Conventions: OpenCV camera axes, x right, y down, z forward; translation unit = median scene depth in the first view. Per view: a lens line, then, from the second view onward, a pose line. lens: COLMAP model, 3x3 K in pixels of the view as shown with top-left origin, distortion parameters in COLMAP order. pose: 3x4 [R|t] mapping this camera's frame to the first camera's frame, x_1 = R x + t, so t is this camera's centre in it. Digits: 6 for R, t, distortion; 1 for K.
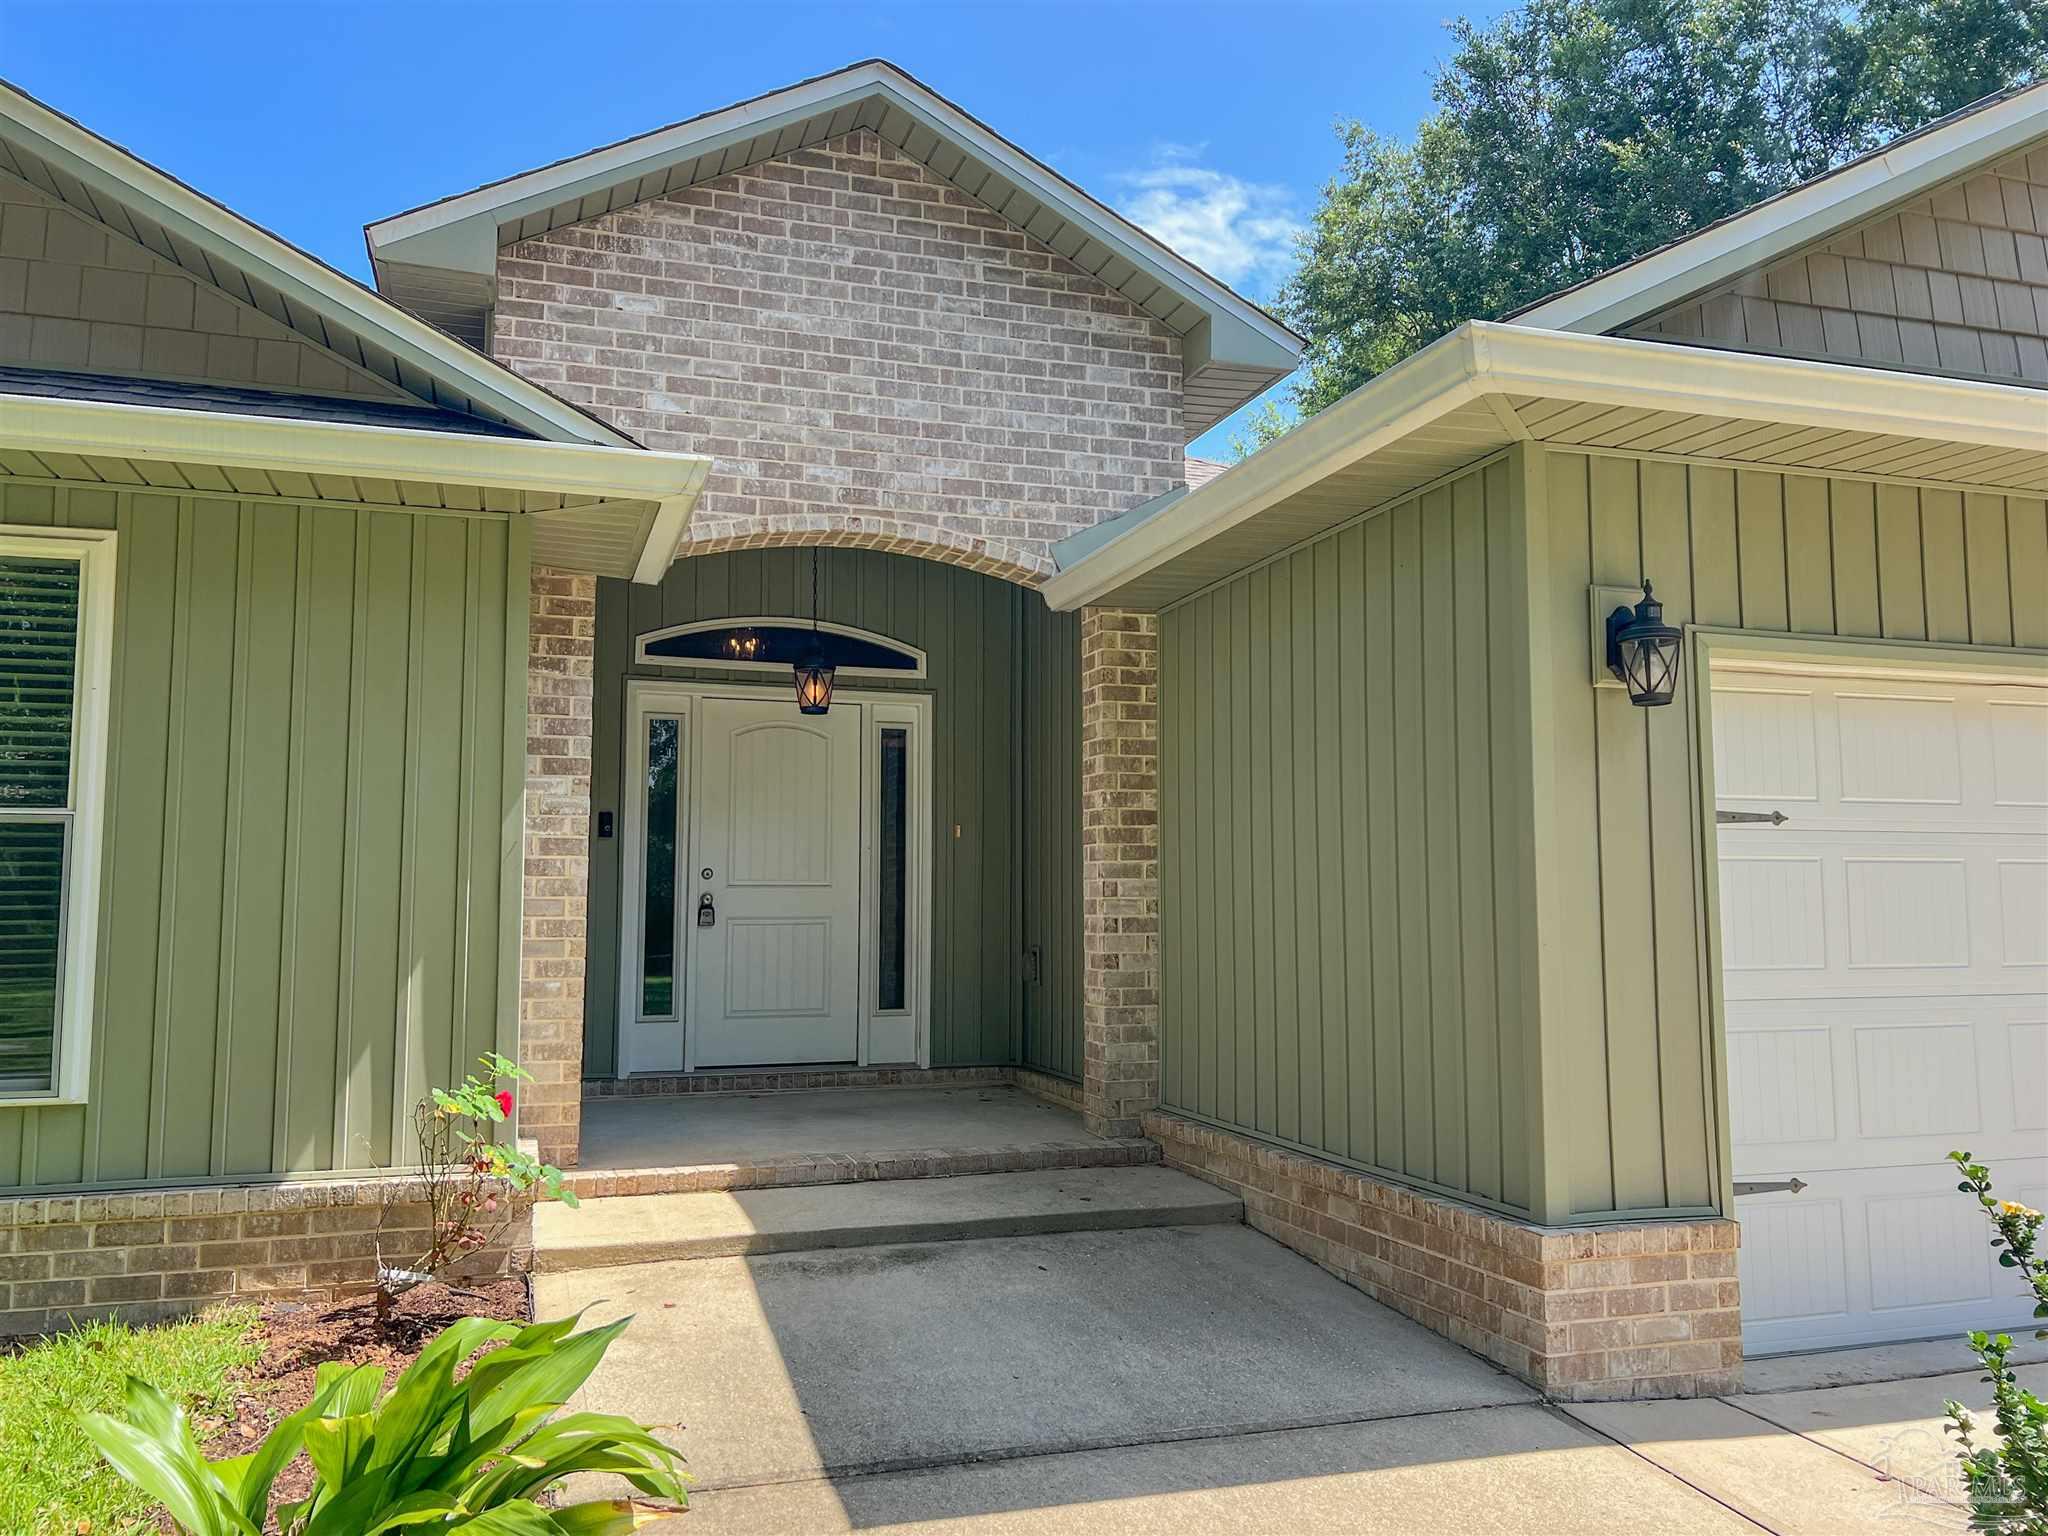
lens RADIAL K [[1617.0, 0, 1024.0], [0, 1617.0, 768.0], [0, 0, 1]] dist [0.079110, -0.167520]
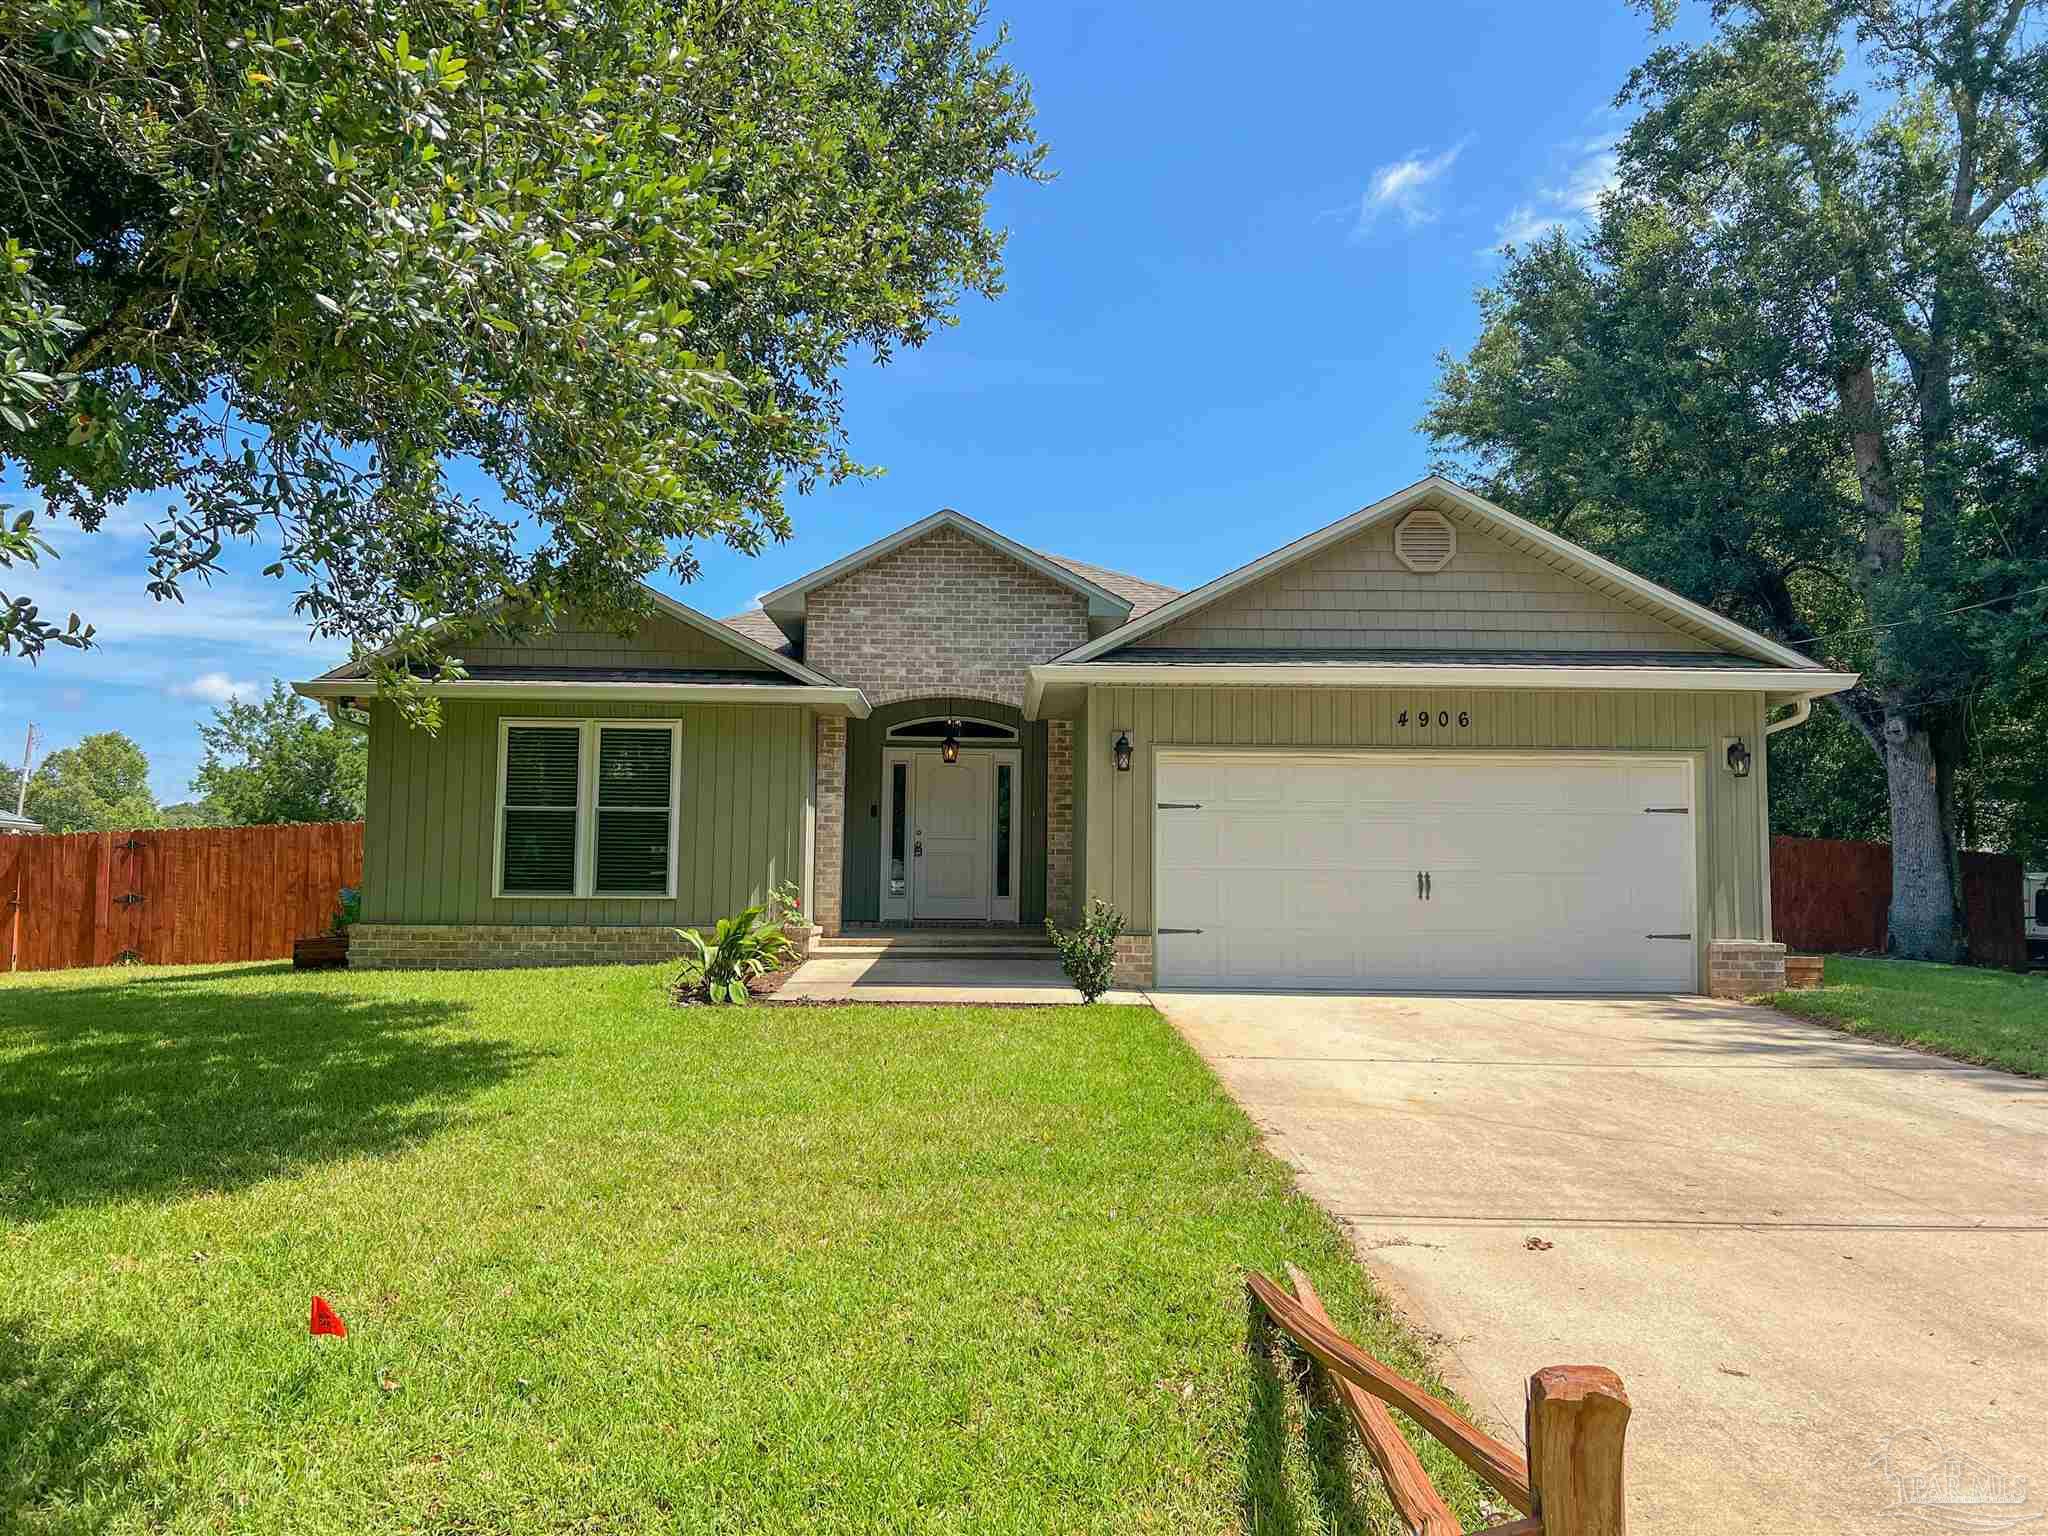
lens RADIAL K [[1617.0, 0, 1024.0], [0, 1617.0, 768.0], [0, 0, 1]] dist [0.079110, -0.167520]
pose [[0.955912, -0.013041, -0.293362, 0.735781], [0.016102, 0.999838, 0.008022, -0.048584], [0.293210, -0.012392, 0.955968, -1.336882]]
